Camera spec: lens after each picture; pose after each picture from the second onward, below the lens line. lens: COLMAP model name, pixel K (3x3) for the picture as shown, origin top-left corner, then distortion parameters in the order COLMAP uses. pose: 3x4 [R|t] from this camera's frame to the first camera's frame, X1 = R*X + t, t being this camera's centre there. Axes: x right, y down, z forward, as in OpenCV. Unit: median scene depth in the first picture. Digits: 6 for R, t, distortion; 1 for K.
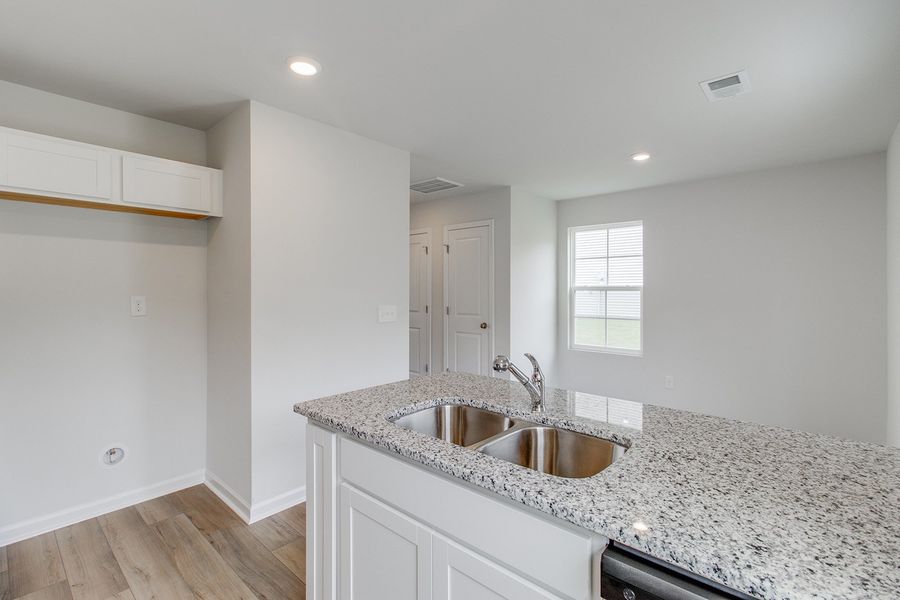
lens RADIAL K [[413.6, 0, 454.6], [0, 413.6, 290.6], [0, 0, 1]] dist [-0.001789, -0.000815]
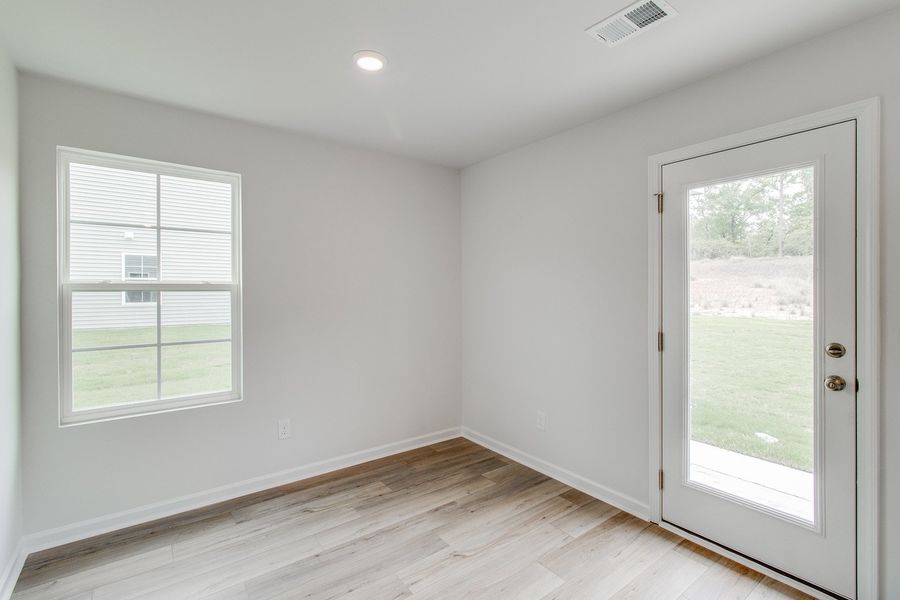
lens RADIAL K [[420.3, 0, 453.9], [0, 420.3, 289.9], [0, 0, 1]] dist [-0.002096, -0.000119]
pose [[0.213569, -0.001858, 0.976926, -0.280089], [0.003903, 0.999992, 0.001049, -0.003828], [-0.976920, 0.003589, 0.213575, 2.208498]]
